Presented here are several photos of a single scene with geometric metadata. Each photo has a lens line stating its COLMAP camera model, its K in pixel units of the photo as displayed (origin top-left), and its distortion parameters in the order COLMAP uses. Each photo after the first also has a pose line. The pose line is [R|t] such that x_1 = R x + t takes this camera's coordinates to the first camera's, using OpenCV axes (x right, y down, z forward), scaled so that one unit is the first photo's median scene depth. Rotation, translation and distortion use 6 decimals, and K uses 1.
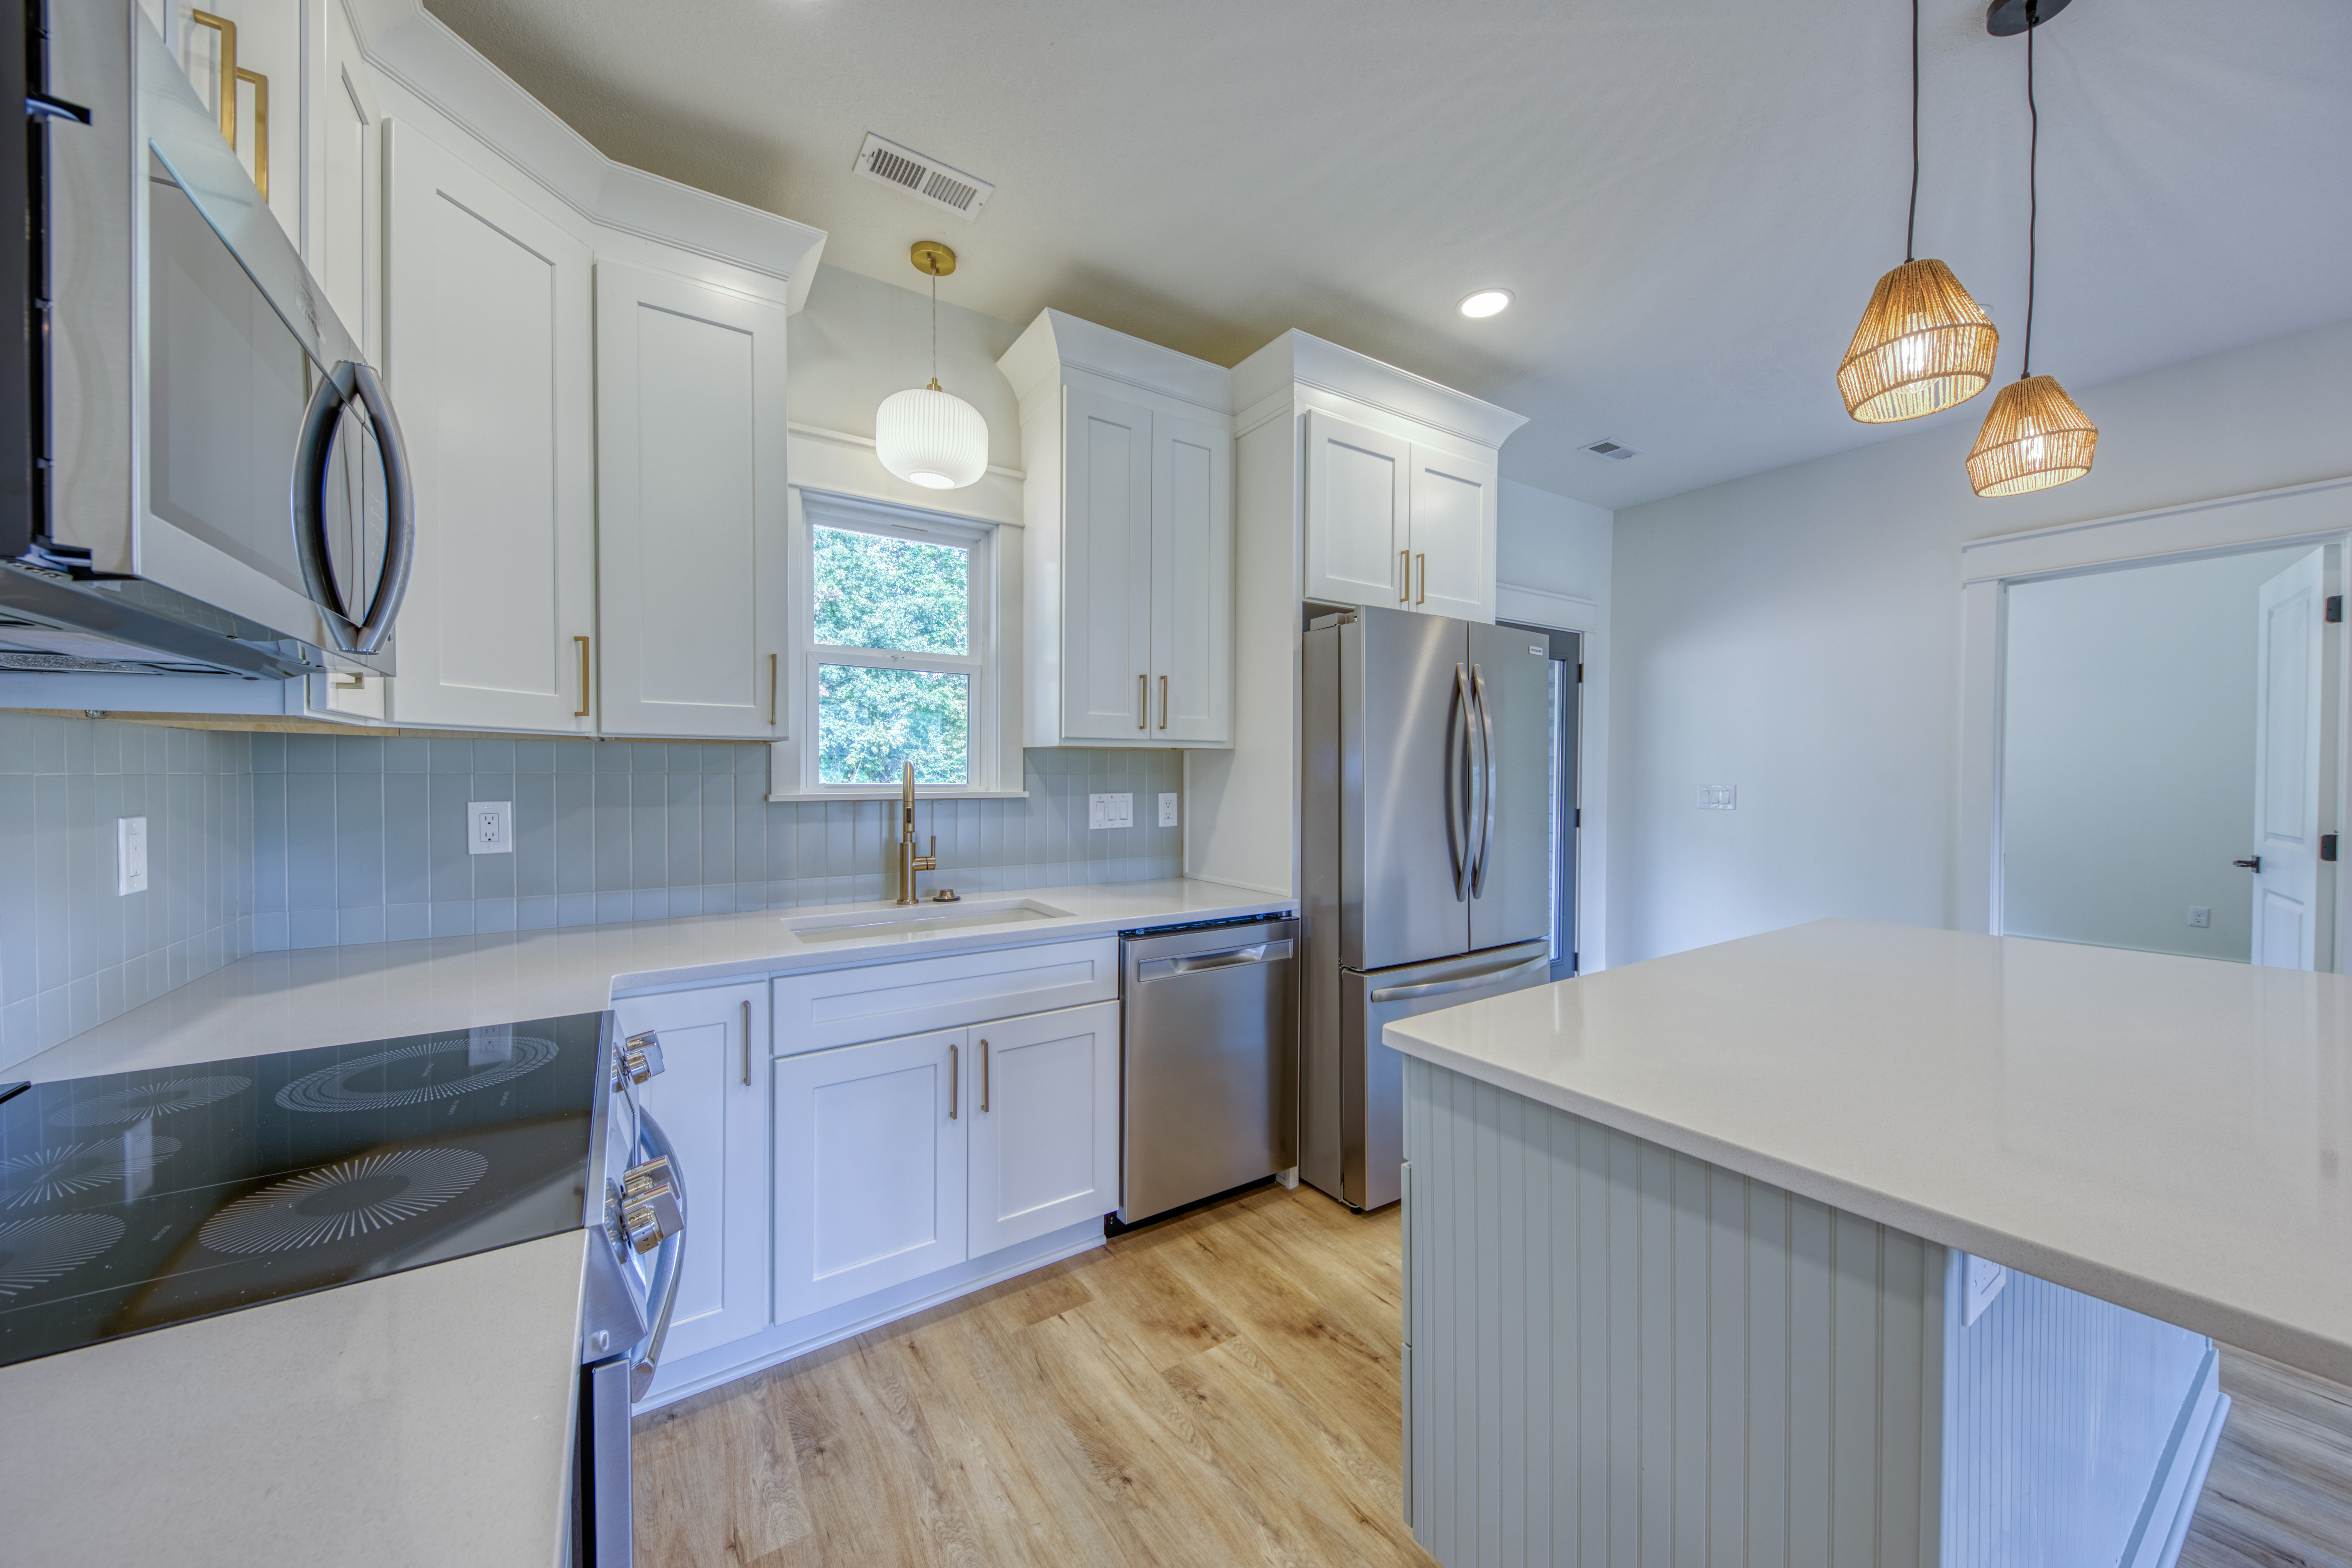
lens RADIAL K [[822.5, 0, 1186.9], [0, 822.5, 781.4], [0, 0, 1]] dist [0.011601, -0.003411]
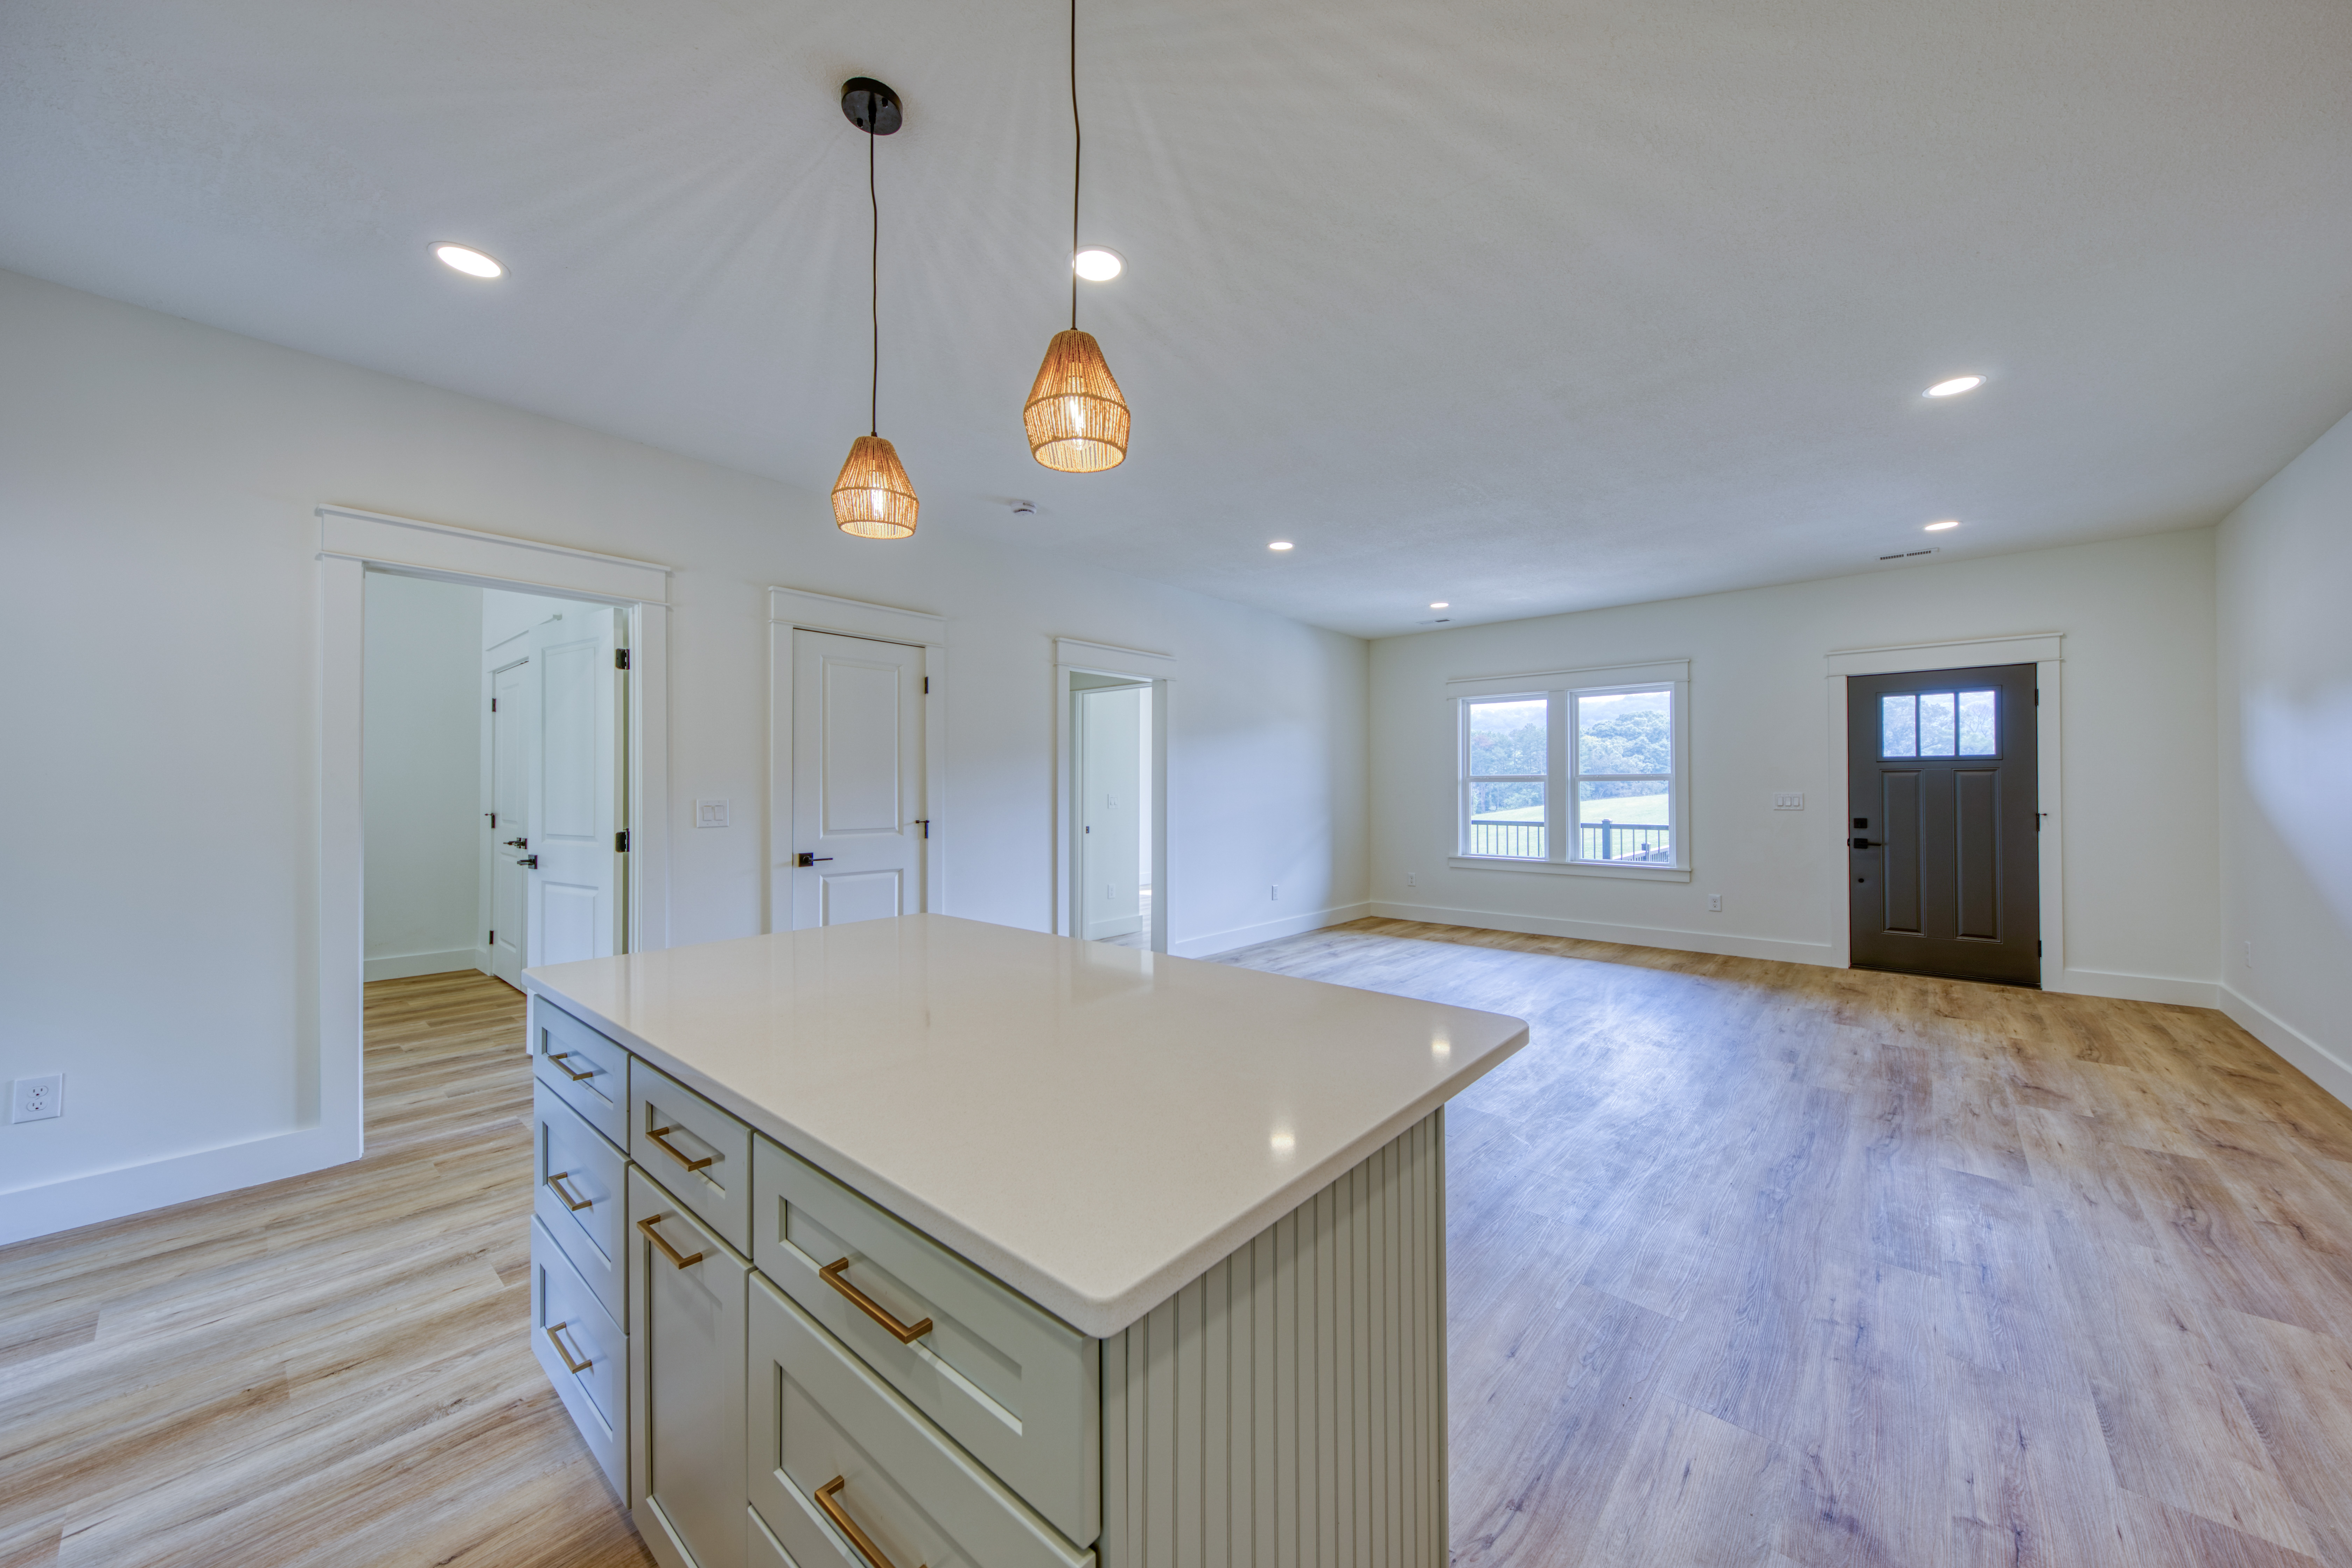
lens RADIAL K [[822.5, 0, 1168.5], [0, 822.5, 788.1], [0, 0, 1]] dist [0.011601, -0.003411]
pose [[-0.255875, 0.000019, 0.966710, -0.127060], [0.010269, 0.999944, 0.002699, 0.001617], [-0.966655, 0.010618, -0.255861, 0.572323]]
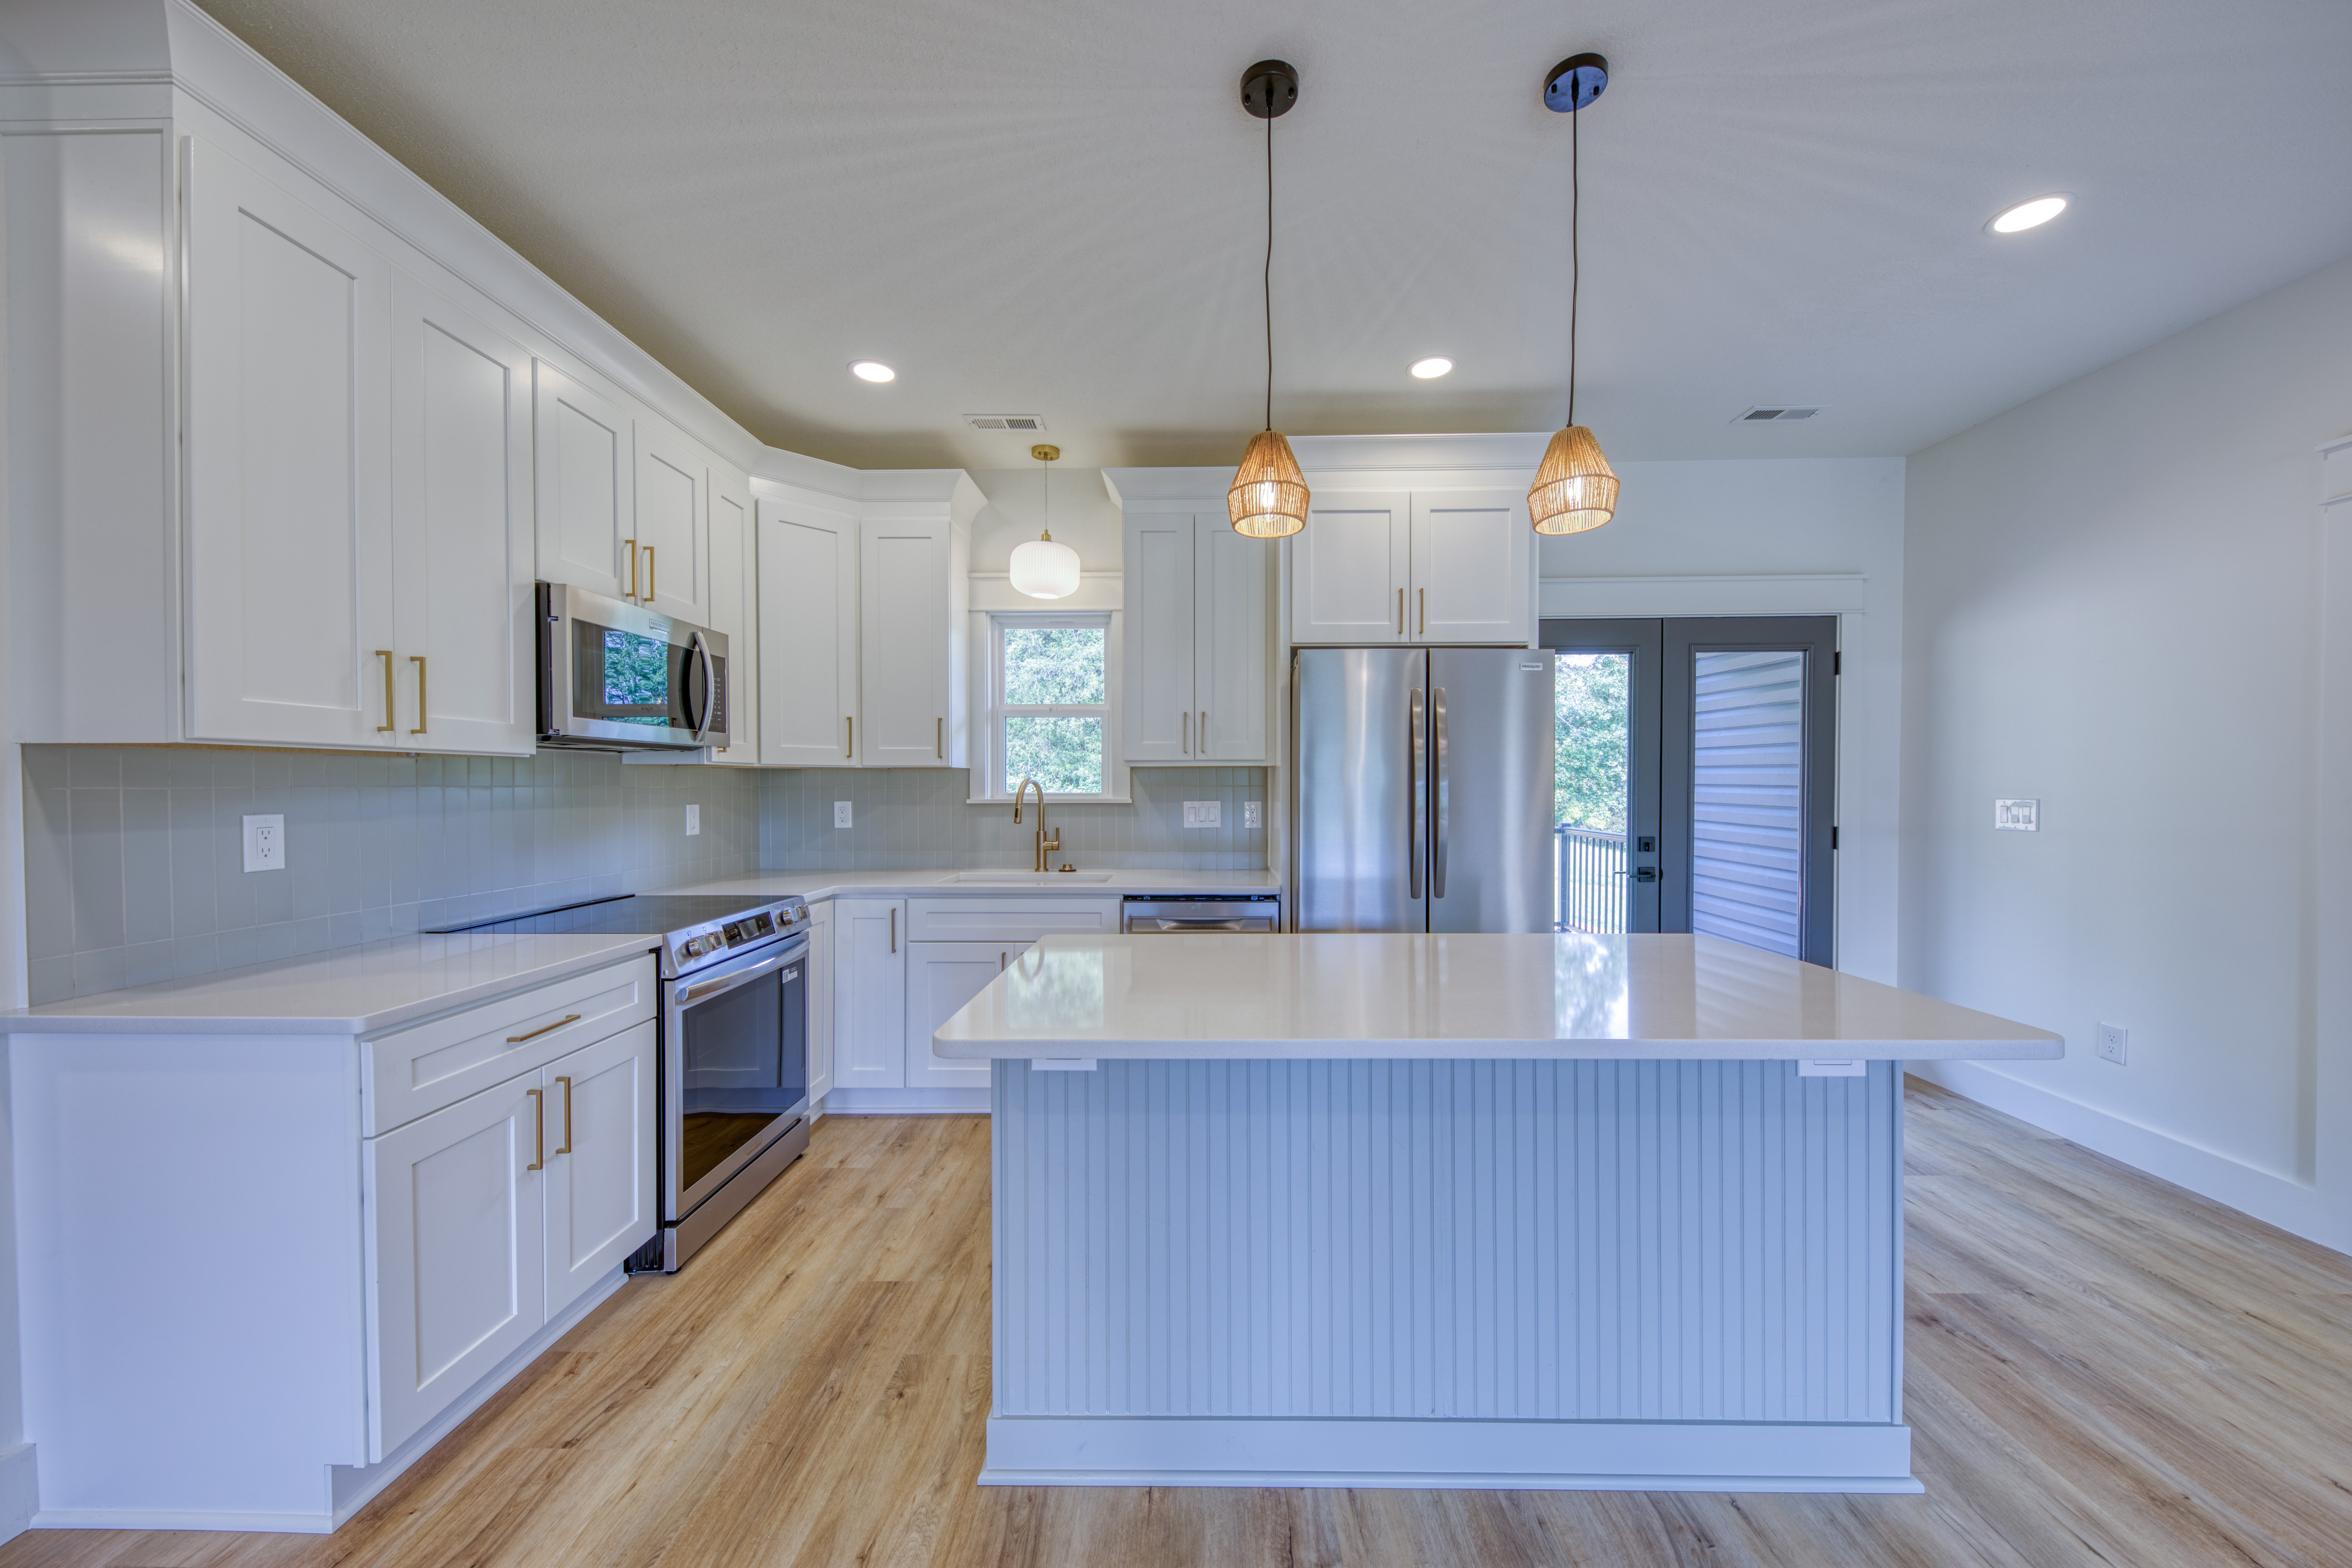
lens RADIAL K [[850.5, 0, 1183.7], [0, 850.5, 789.7], [0, 0, 1]] dist [-0.007511, -0.000933]
pose [[0.820396, -0.001126, -0.571795, 0.783424], [-0.001688, 0.999989, -0.004390, 0.003368], [0.571793, 0.004566, 0.820385, -0.144413]]
